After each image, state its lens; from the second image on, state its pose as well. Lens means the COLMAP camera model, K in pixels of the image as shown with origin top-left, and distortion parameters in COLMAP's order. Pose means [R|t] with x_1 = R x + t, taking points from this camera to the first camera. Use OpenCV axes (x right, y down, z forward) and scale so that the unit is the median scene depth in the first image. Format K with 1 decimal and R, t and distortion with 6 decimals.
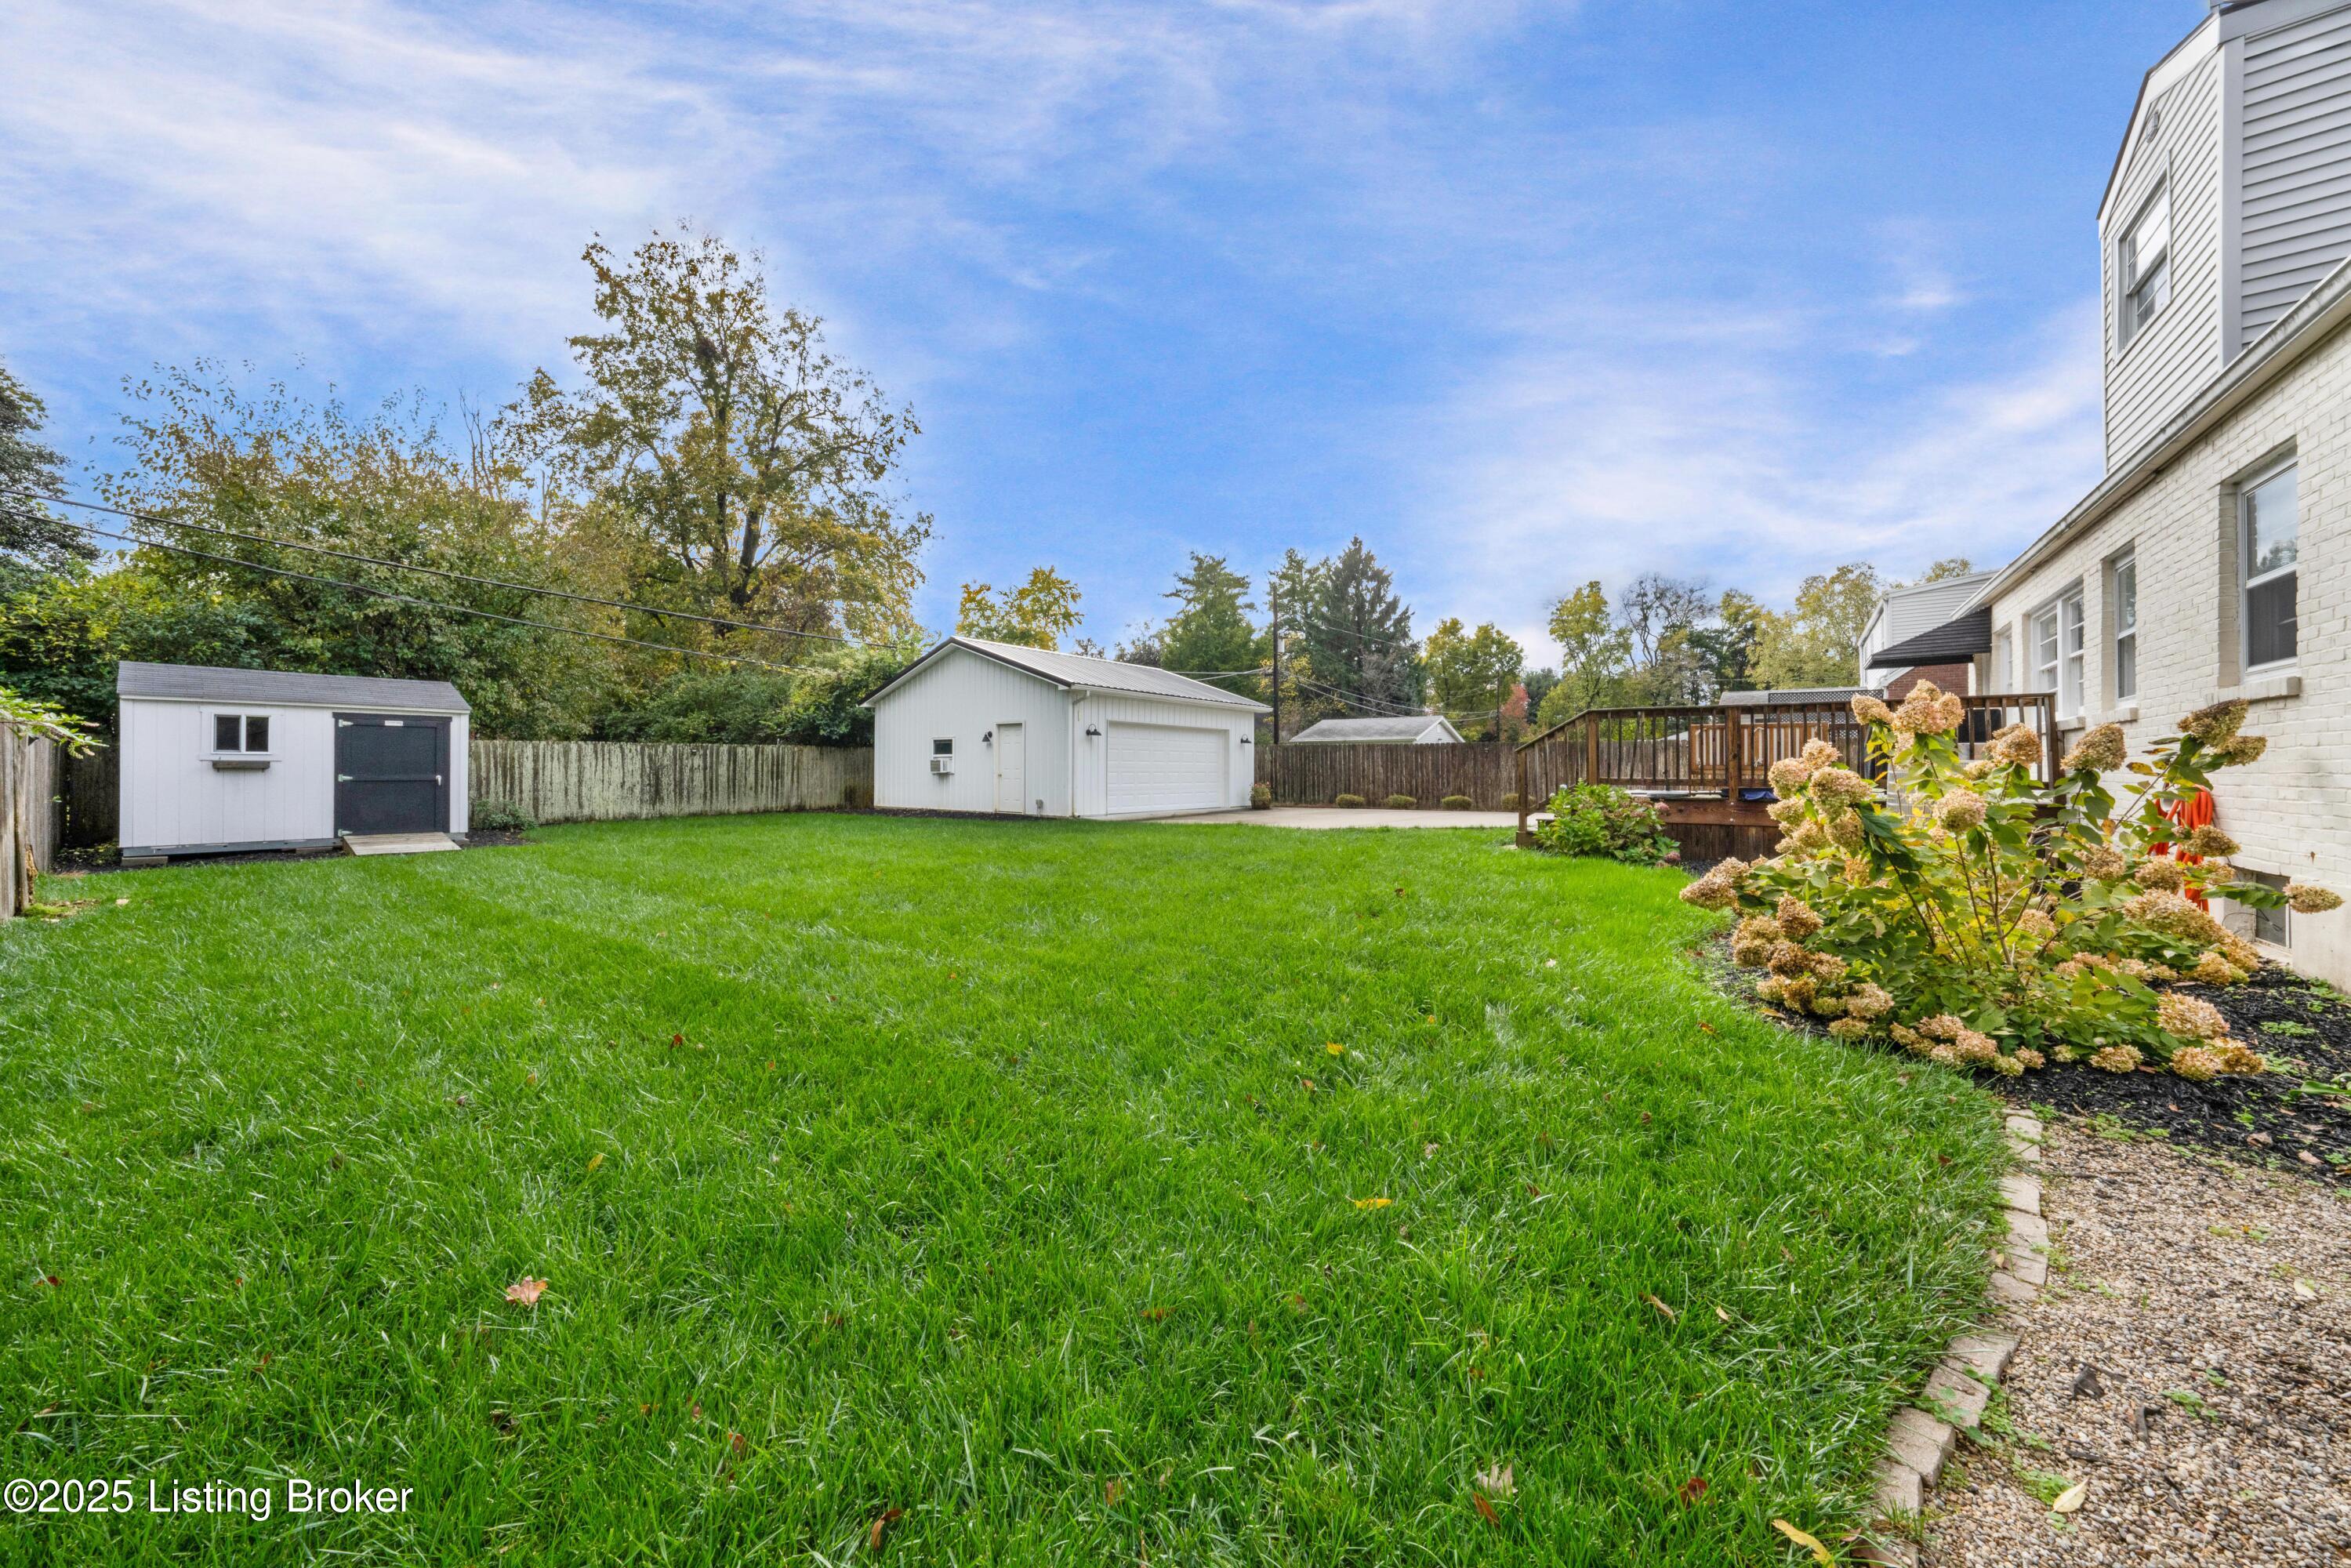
lens RADIAL K [[810.6, 0, 1179.7], [0, 810.6, 771.6], [0, 0, 1]] dist [0.000183, 0.000005]
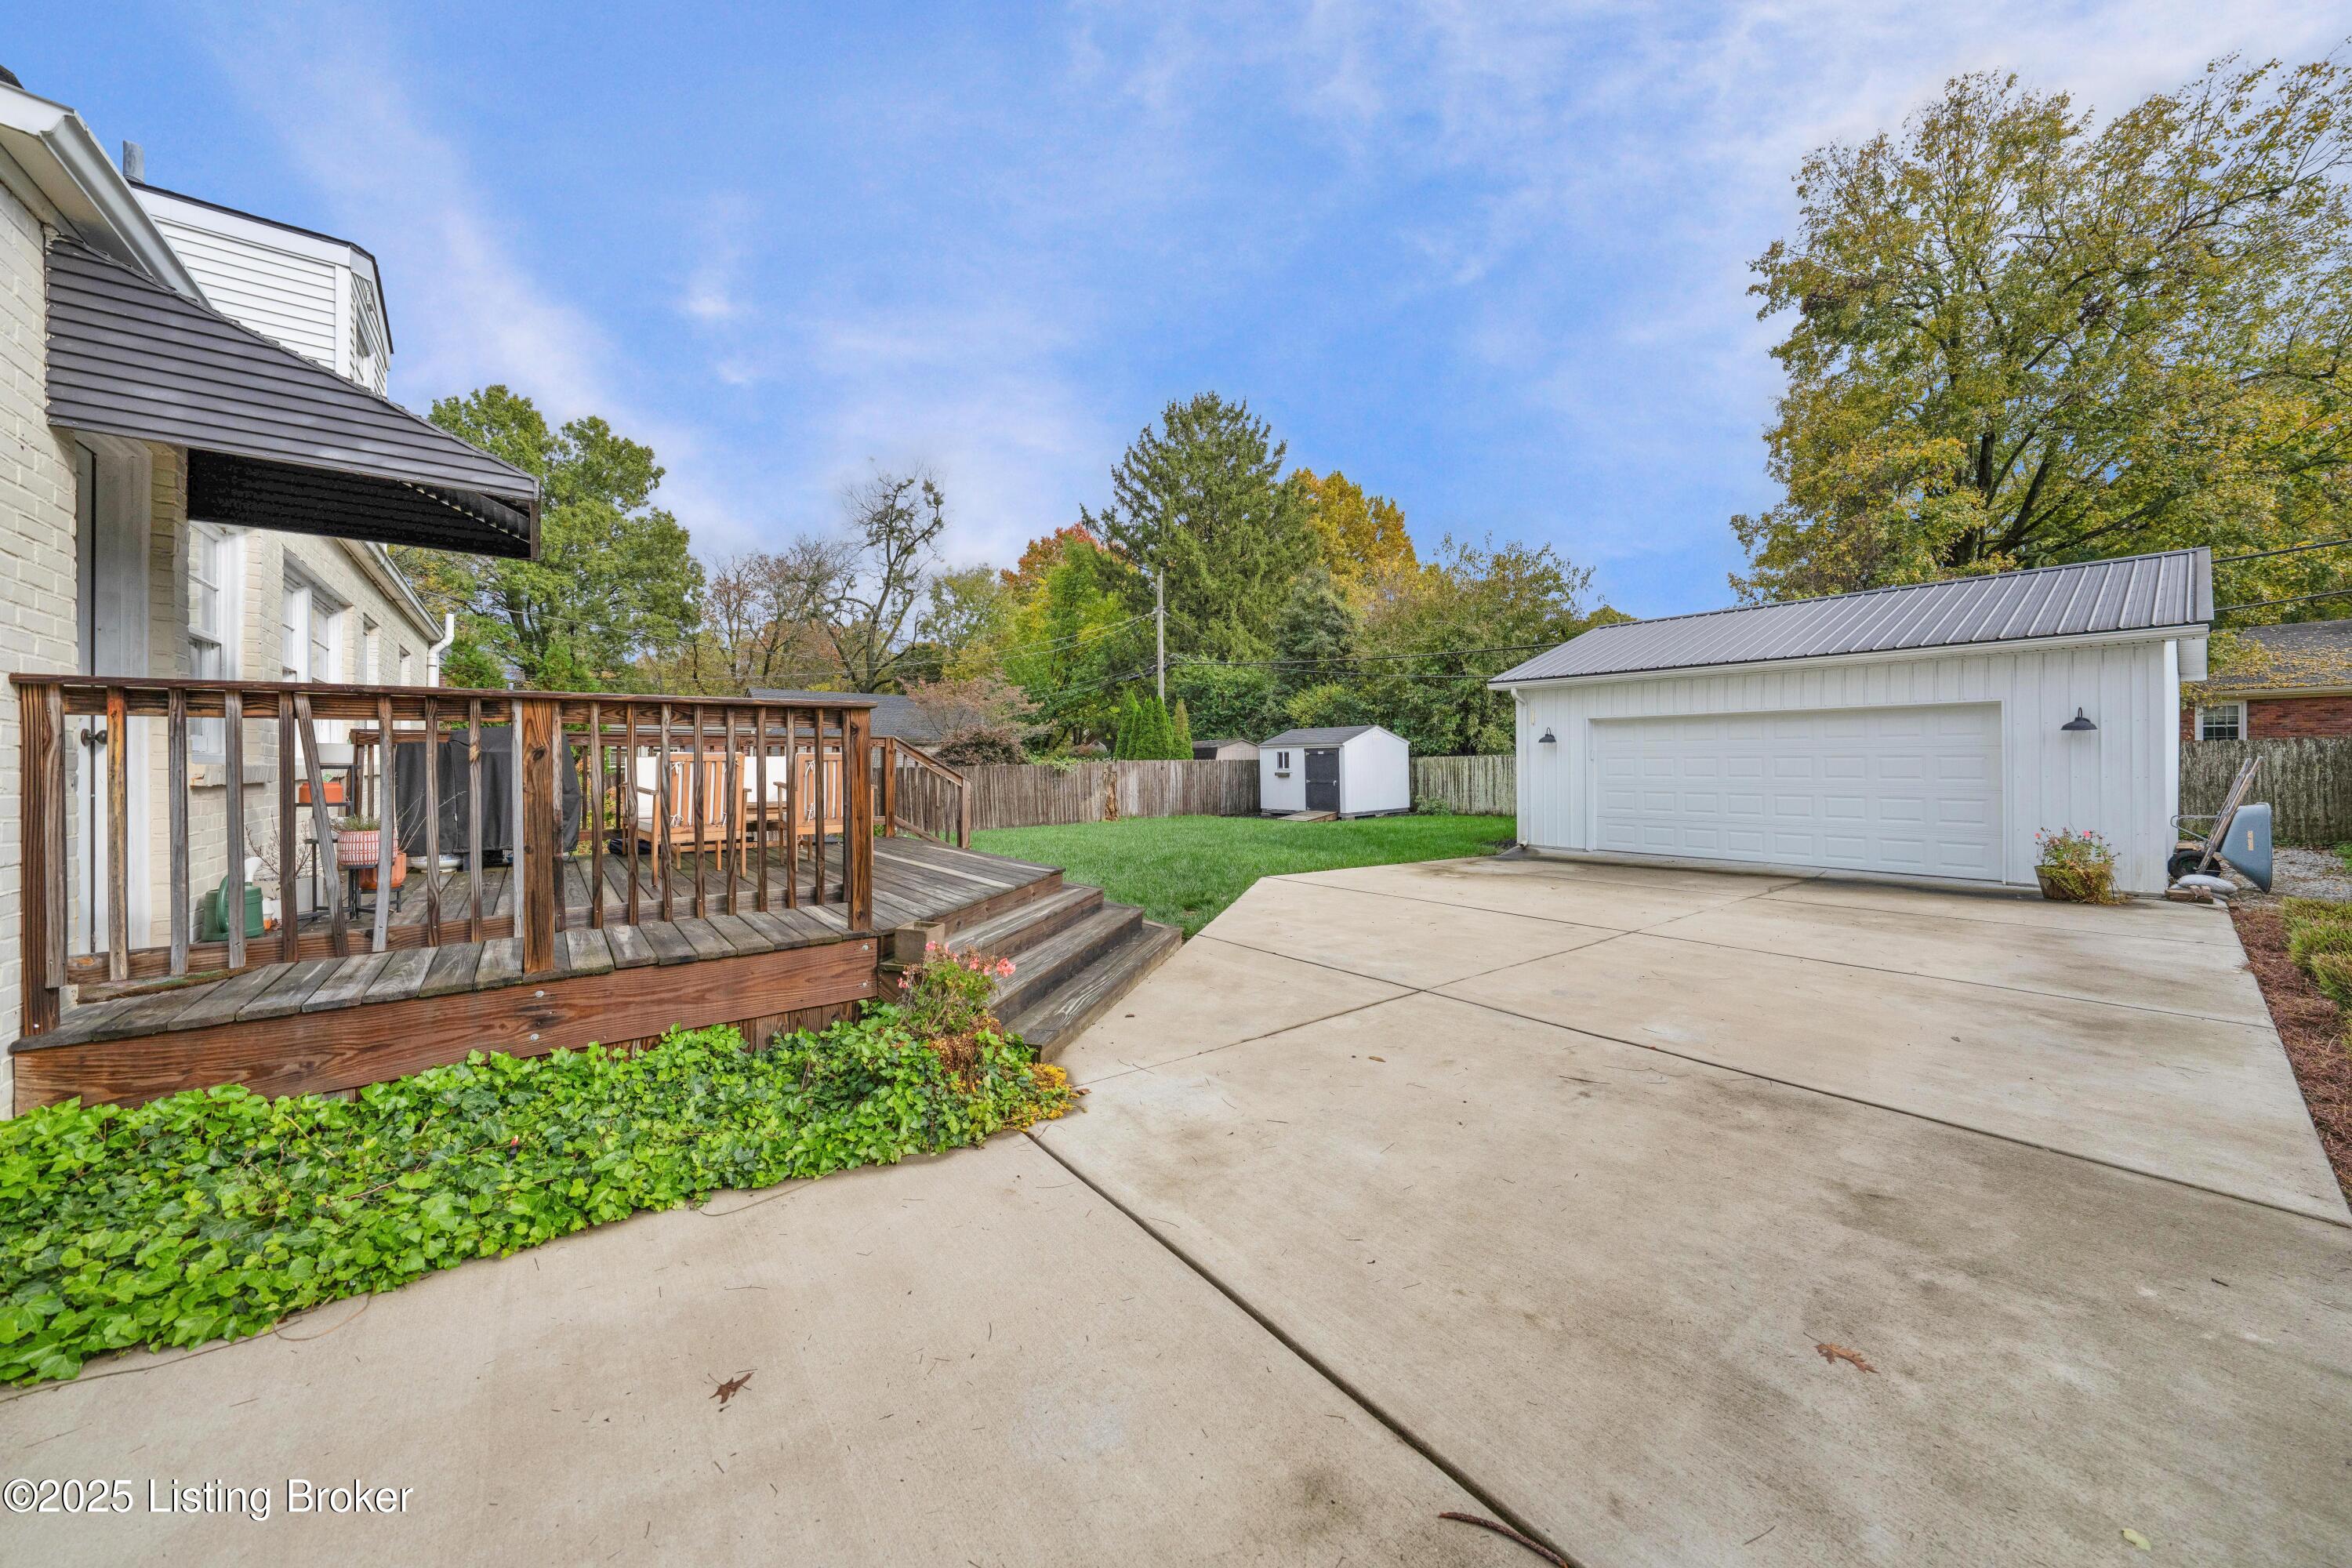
lens RADIAL K [[810.9, 0, 1180.2], [0, 810.9, 771.6], [0, 0, 1]] dist [0.000183, 0.000005]
pose [[-0.280823, -0.001399, -0.959758, 0.924468], [0.005895, 0.999978, -0.003183, -0.011168], [0.959741, -0.006552, -0.280809, 1.218058]]
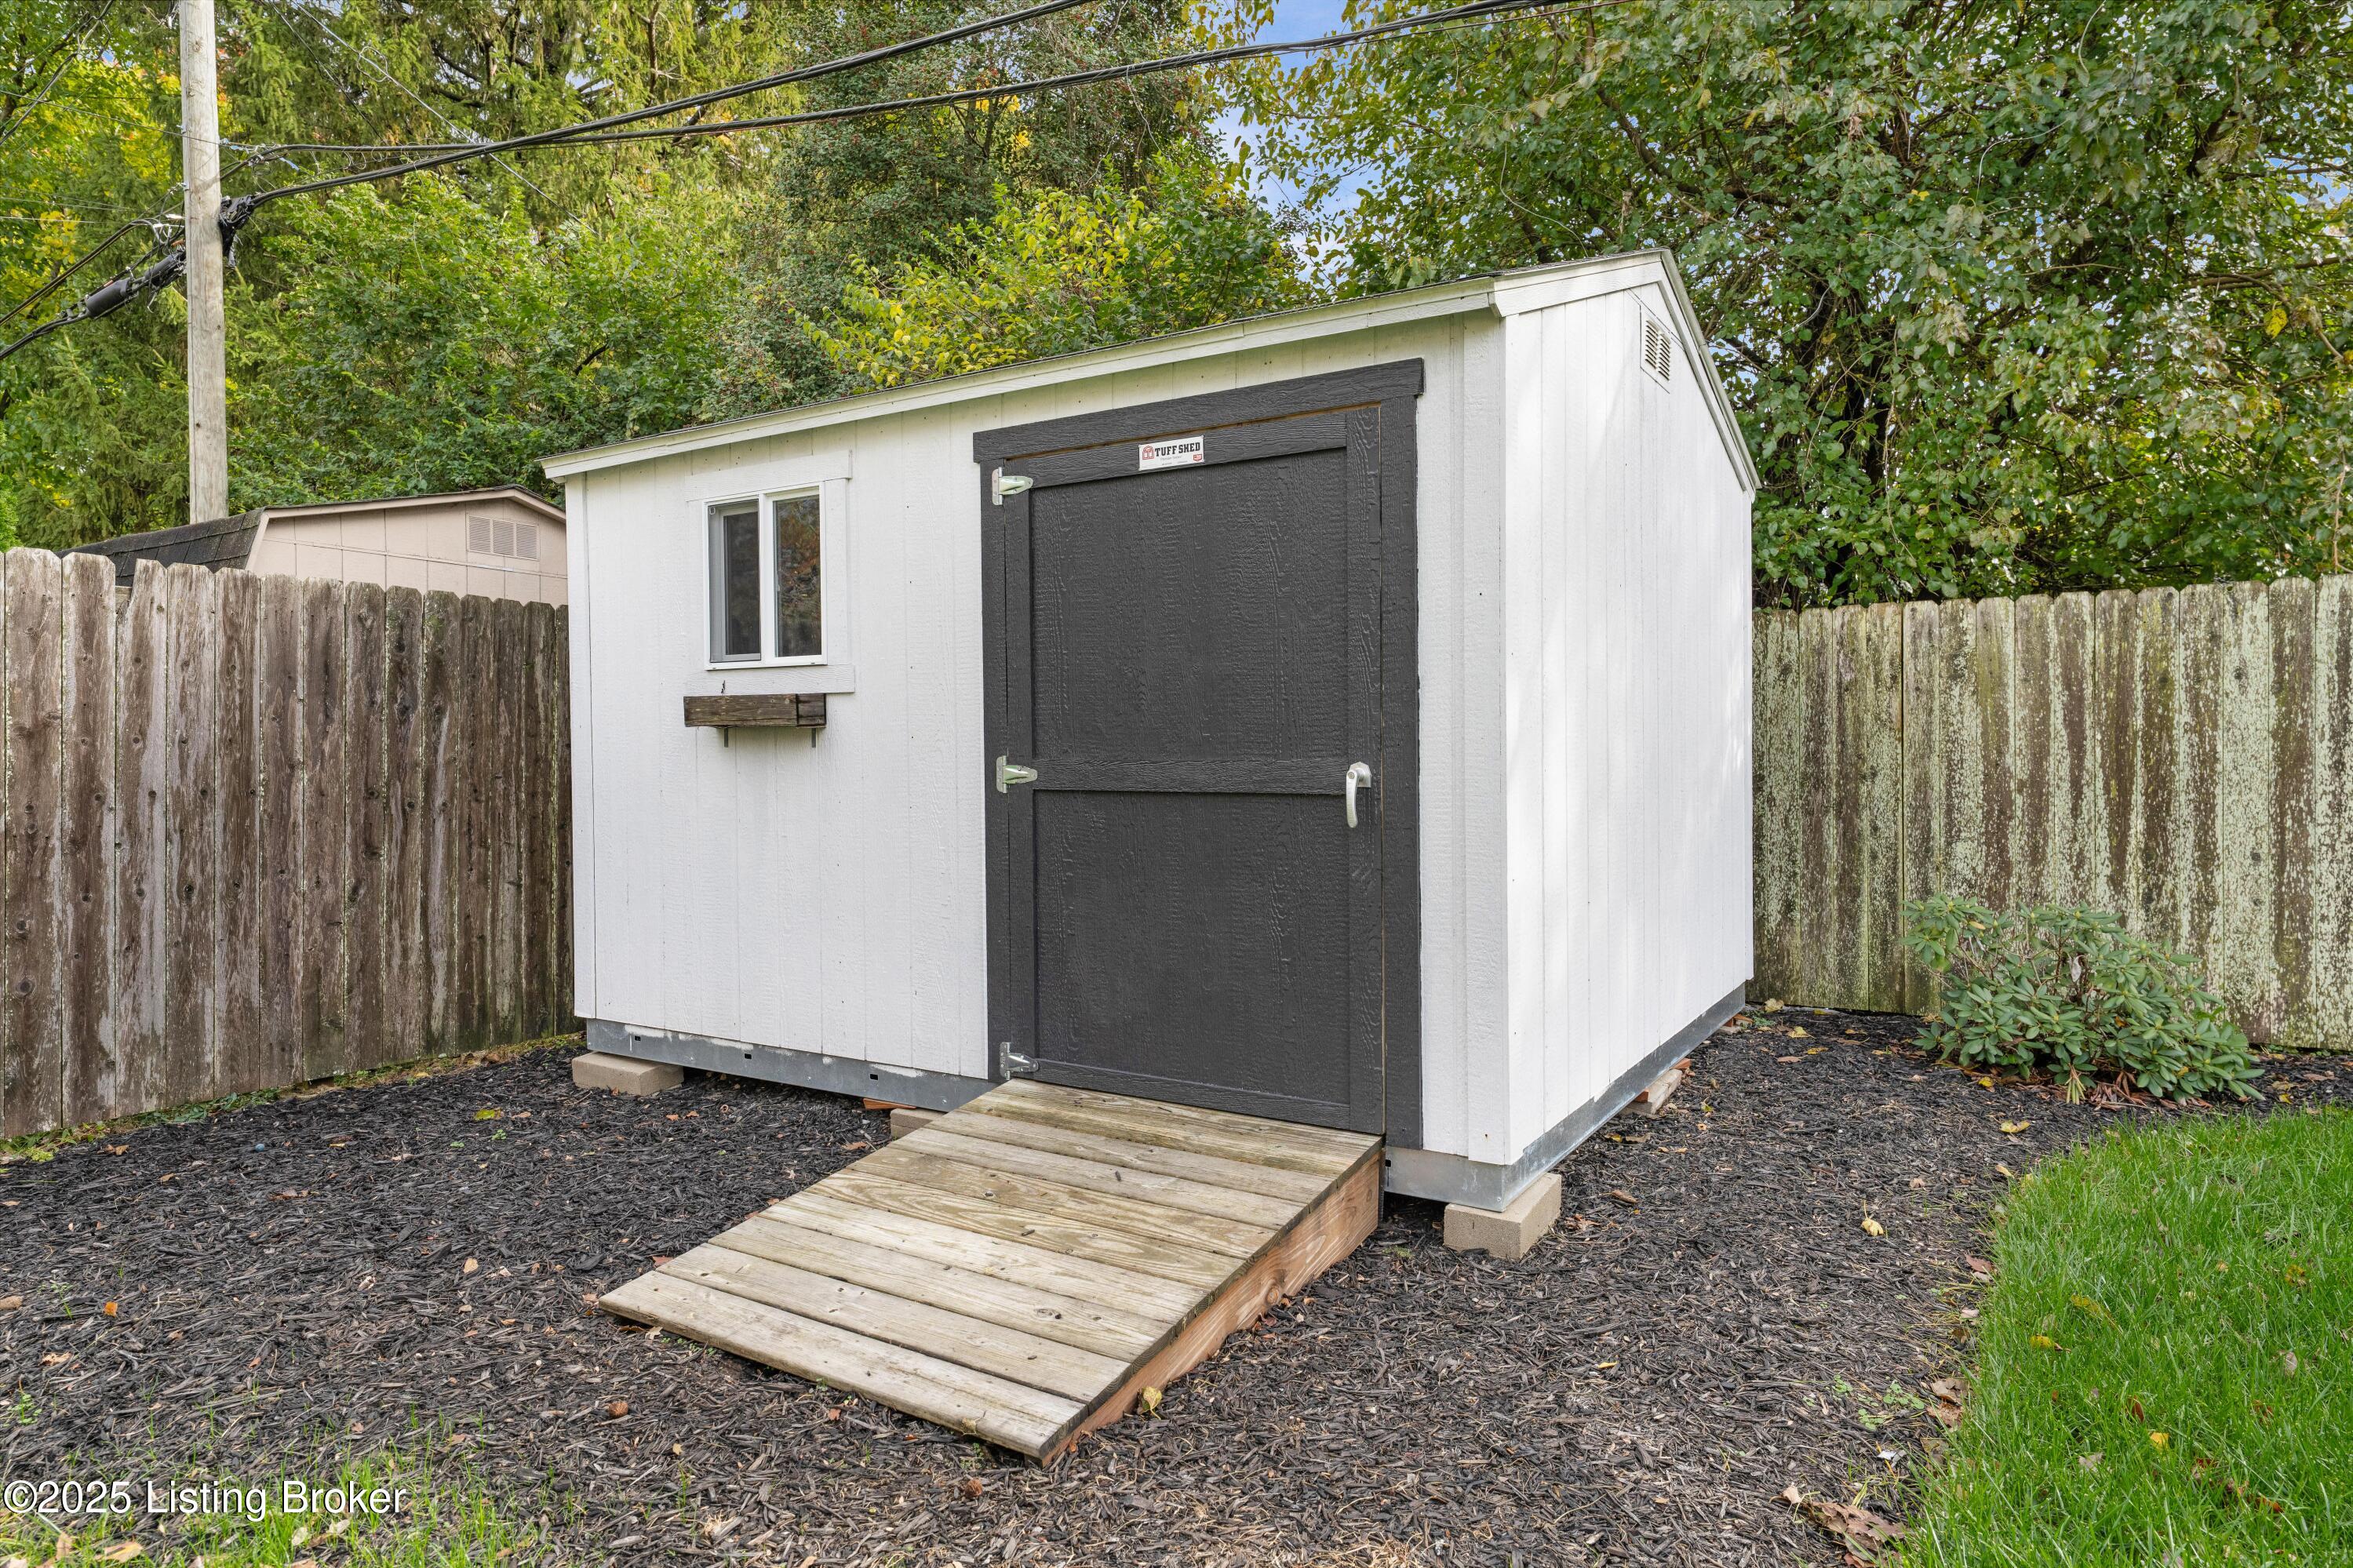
lens RADIAL K [[1359.6, 0, 1176.5], [0, 1359.6, 784.0], [0, 0, 1]] dist [0.000687, 0.000057]
pose [[0.074729, 0.005390, -0.997189, -0.688096], [-0.001558, 0.999985, 0.005289, 0.008286], [0.997203, 0.001159, 0.074736, 0.983903]]
